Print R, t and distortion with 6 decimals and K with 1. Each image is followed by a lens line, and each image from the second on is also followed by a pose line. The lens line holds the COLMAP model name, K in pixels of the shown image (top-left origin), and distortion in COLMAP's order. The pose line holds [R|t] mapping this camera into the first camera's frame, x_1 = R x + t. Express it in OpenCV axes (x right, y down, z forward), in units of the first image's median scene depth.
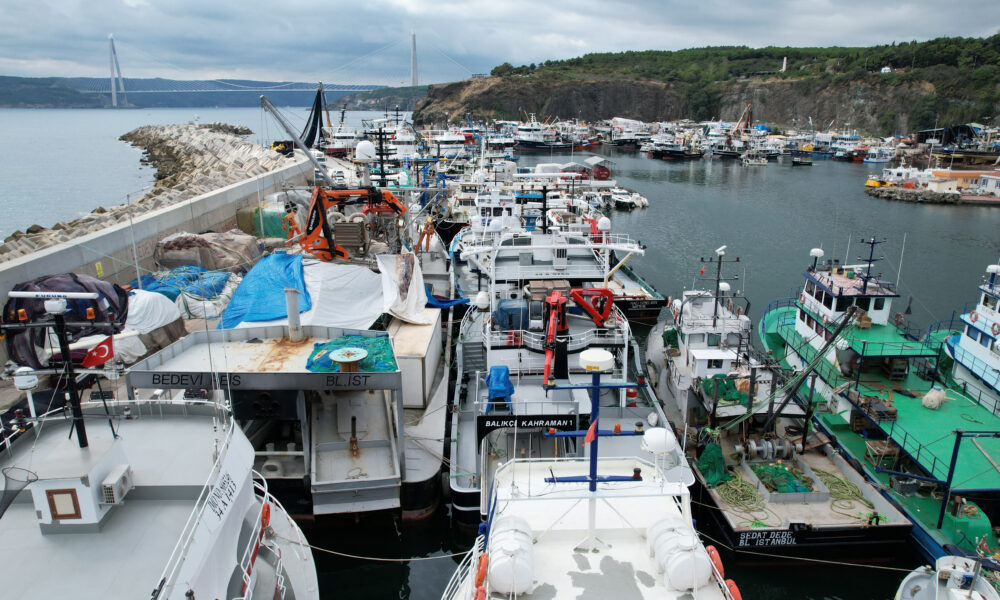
lens RADIAL K [[679.5, 0, 503.6], [0, 679.5, 305.7], [0, 0, 1]] dist [-0.082471, 0.073414]
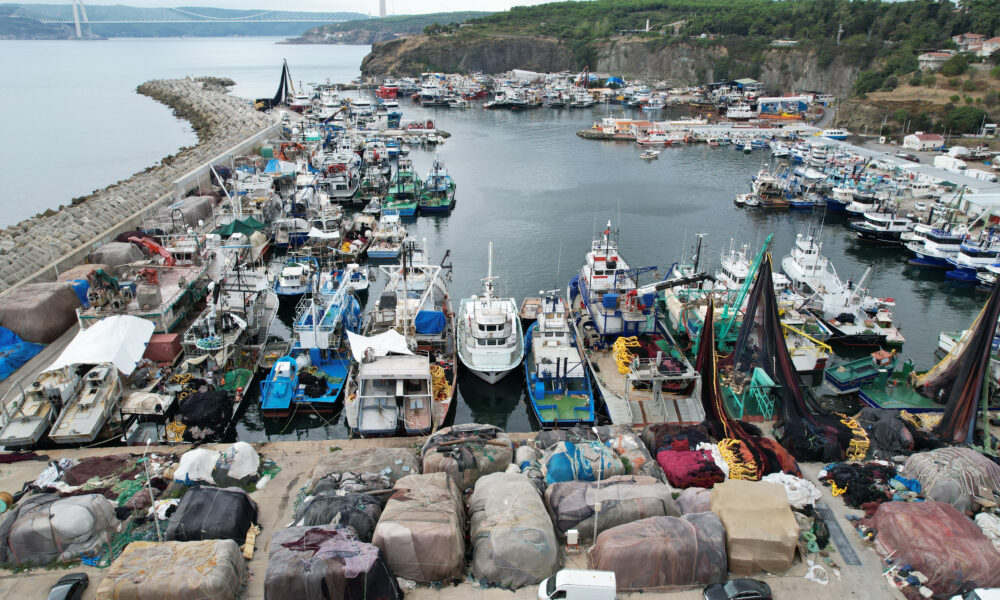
lens RADIAL K [[679.5, 0, 503.6], [0, 679.5, 305.7], [0, 0, 1]] dist [-0.082471, 0.073414]
pose [[0.999492, -0.014966, 0.028139, 0.103268], [0.012051, 0.994810, 0.101035, 0.045259], [-0.029505, -0.100644, 0.994485, -0.350175]]
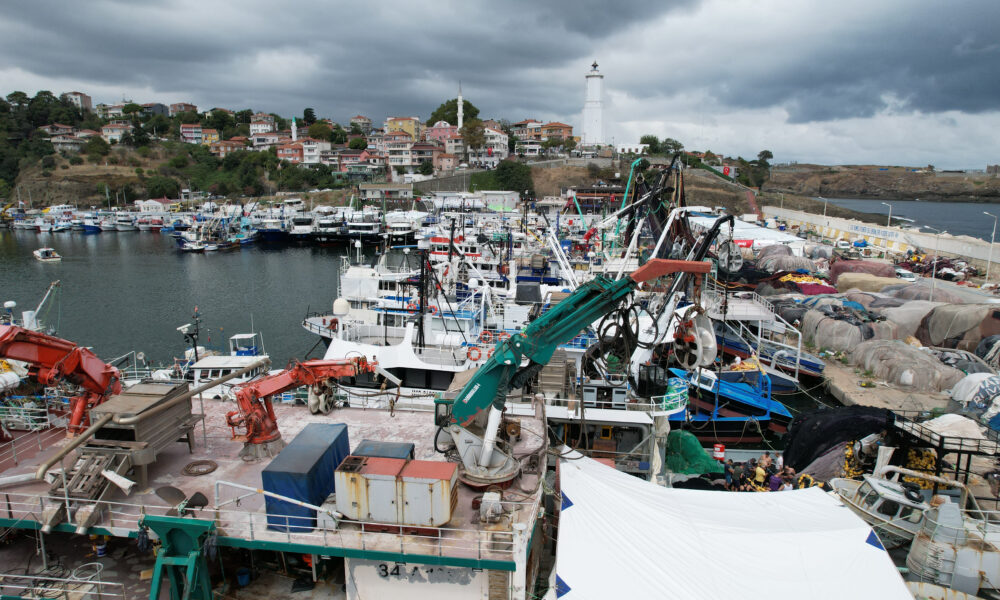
lens RADIAL K [[679.5, 0, 503.6], [0, 679.5, 305.7], [0, 0, 1]] dist [-0.082471, 0.073414]
pose [[0.155548, -0.197299, 0.967925, -0.064896], [0.275667, 0.949594, 0.149262, 0.046121], [-0.948584, 0.243608, 0.202096, -0.148834]]
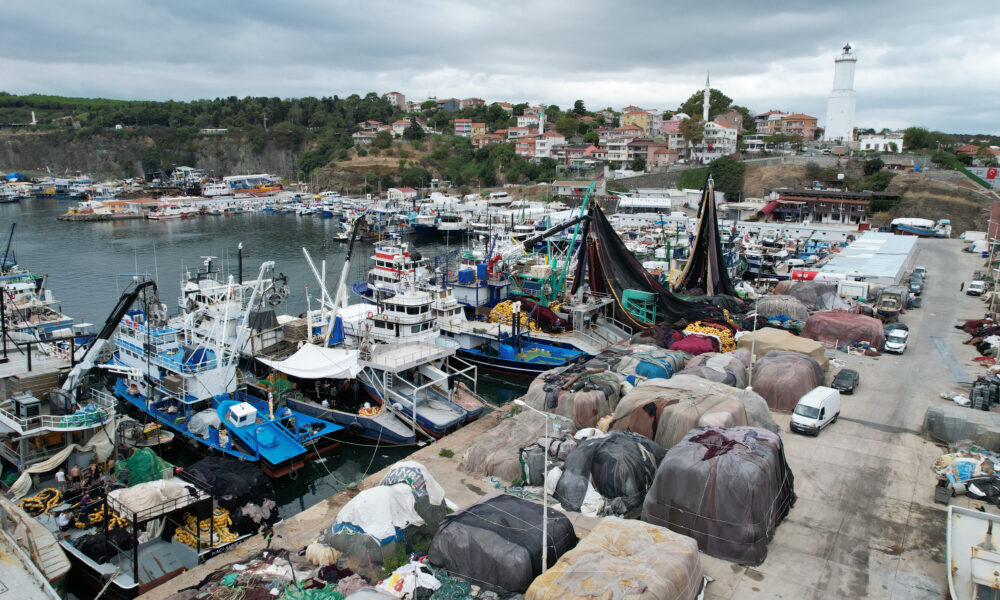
lens RADIAL K [[679.5, 0, 503.6], [0, 679.5, 305.7], [0, 0, 1]] dist [-0.082471, 0.073414]
pose [[0.607437, -0.181402, 0.773378, -0.020491], [0.224053, 0.973173, 0.052287, 0.067199], [-0.762116, 0.141517, 0.631785, -0.275785]]
